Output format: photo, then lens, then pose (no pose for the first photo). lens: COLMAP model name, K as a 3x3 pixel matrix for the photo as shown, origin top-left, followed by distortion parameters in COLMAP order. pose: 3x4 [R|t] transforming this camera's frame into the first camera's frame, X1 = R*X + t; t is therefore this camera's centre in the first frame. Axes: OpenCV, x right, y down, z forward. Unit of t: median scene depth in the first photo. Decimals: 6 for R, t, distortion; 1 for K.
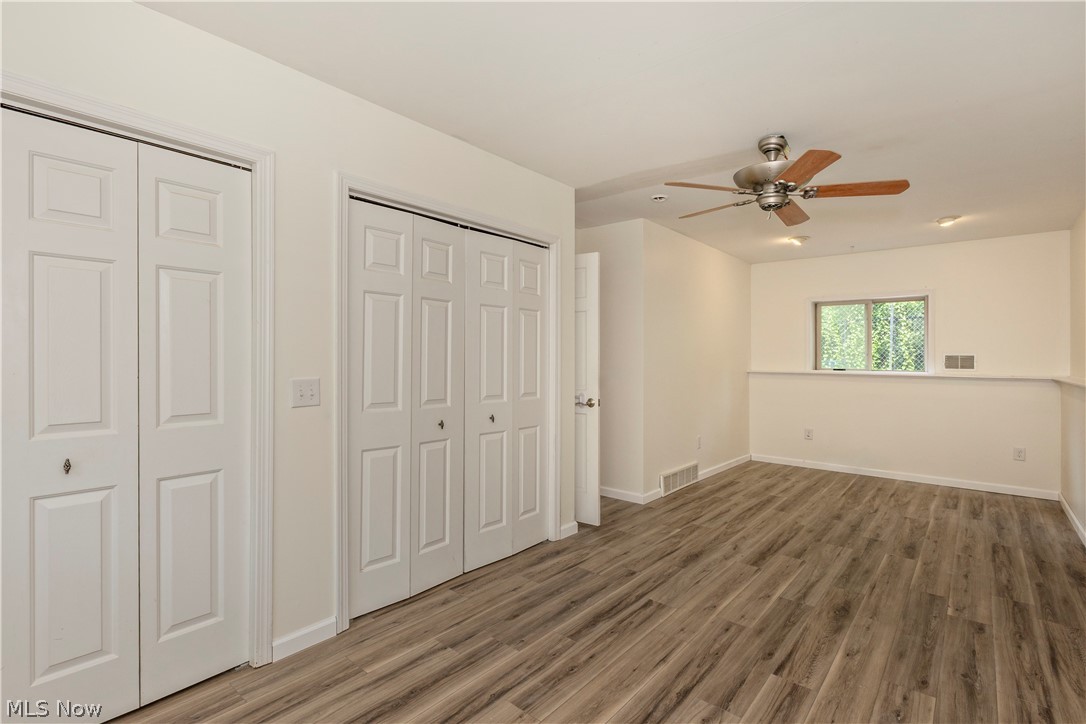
lens RADIAL K [[507.6, 0, 514.4], [0, 507.6, 360.7], [0, 0, 1]] dist [0.001055, -0.000017]
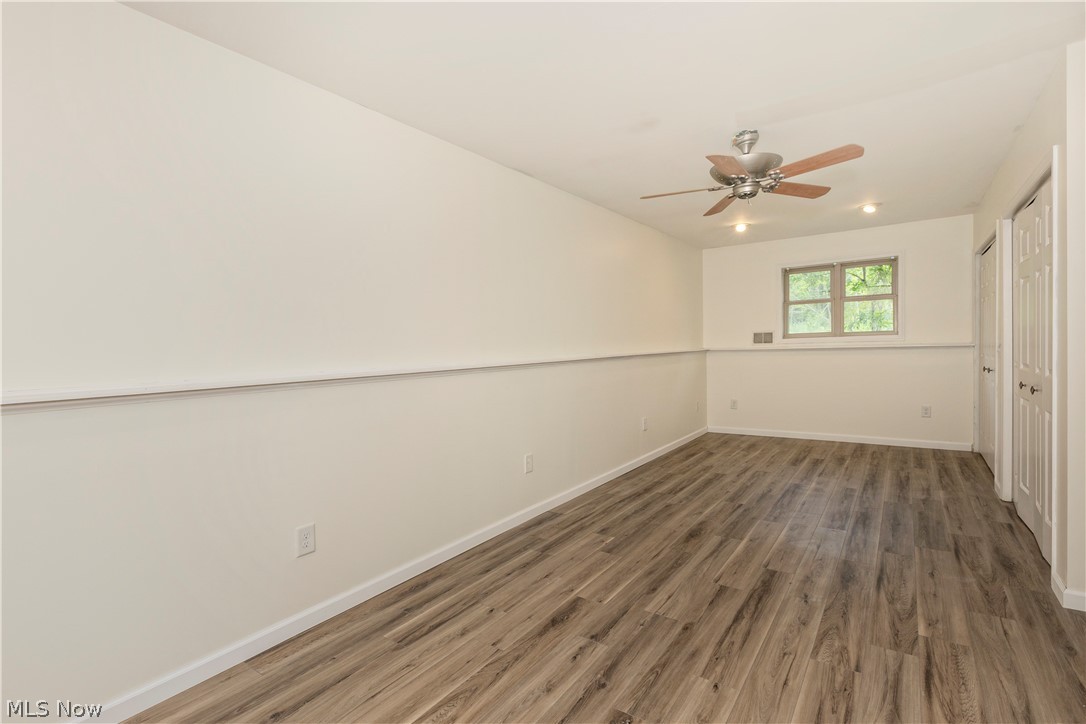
lens RADIAL K [[507.6, 0, 514.4], [0, 507.6, 360.7], [0, 0, 1]] dist [0.001055, -0.000017]
pose [[-0.996529, 0.021028, -0.080548, 1.002196], [0.018313, 0.999244, 0.034300, 0.006556], [0.081209, 0.032705, -0.996160, 1.870089]]
